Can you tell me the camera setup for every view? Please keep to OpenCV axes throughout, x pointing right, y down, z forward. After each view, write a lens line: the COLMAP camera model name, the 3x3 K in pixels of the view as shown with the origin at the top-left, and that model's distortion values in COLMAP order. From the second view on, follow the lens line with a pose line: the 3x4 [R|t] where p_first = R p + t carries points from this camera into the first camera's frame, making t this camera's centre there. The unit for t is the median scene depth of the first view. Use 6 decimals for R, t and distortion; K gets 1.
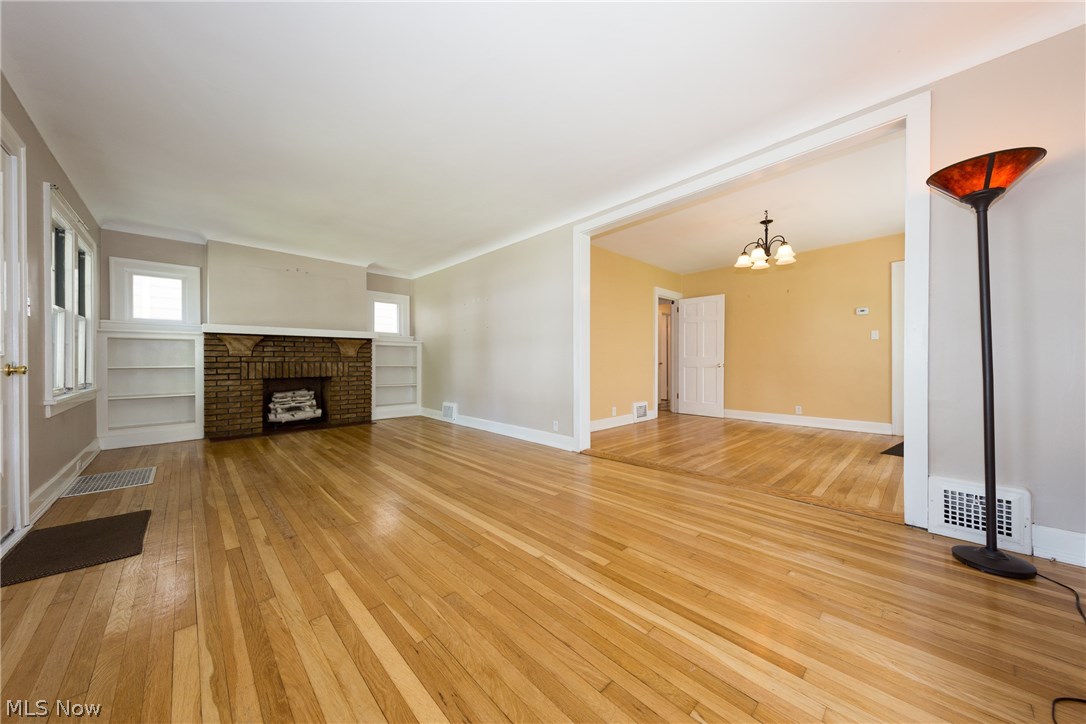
lens RADIAL K [[372.2, 0, 548.4], [0, 372.2, 361.6], [0, 0, 1]] dist [0.025274, -0.000140]
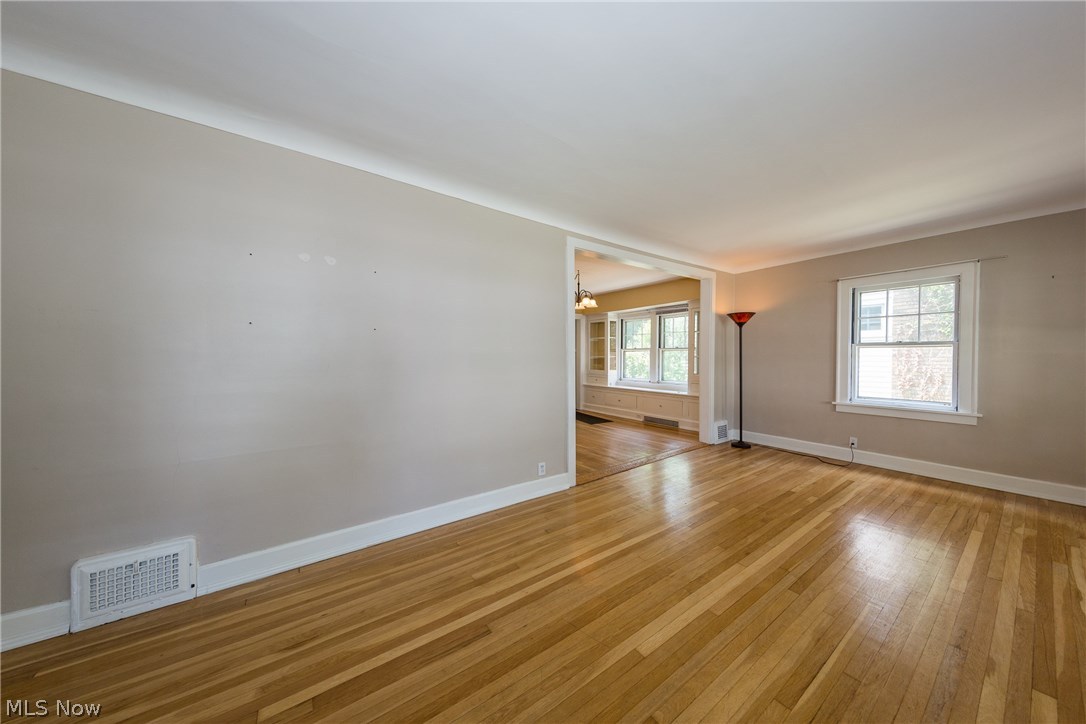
lens RADIAL K [[346.9, 0, 581.3], [0, 346.9, 362.8], [0, 0, 1]] dist [0.008916, -0.000163]
pose [[0.106414, -0.015896, 0.994195, -0.592416], [-0.003410, 0.999860, 0.016351, -0.059537], [-0.994316, -0.005130, 0.106345, 0.683496]]
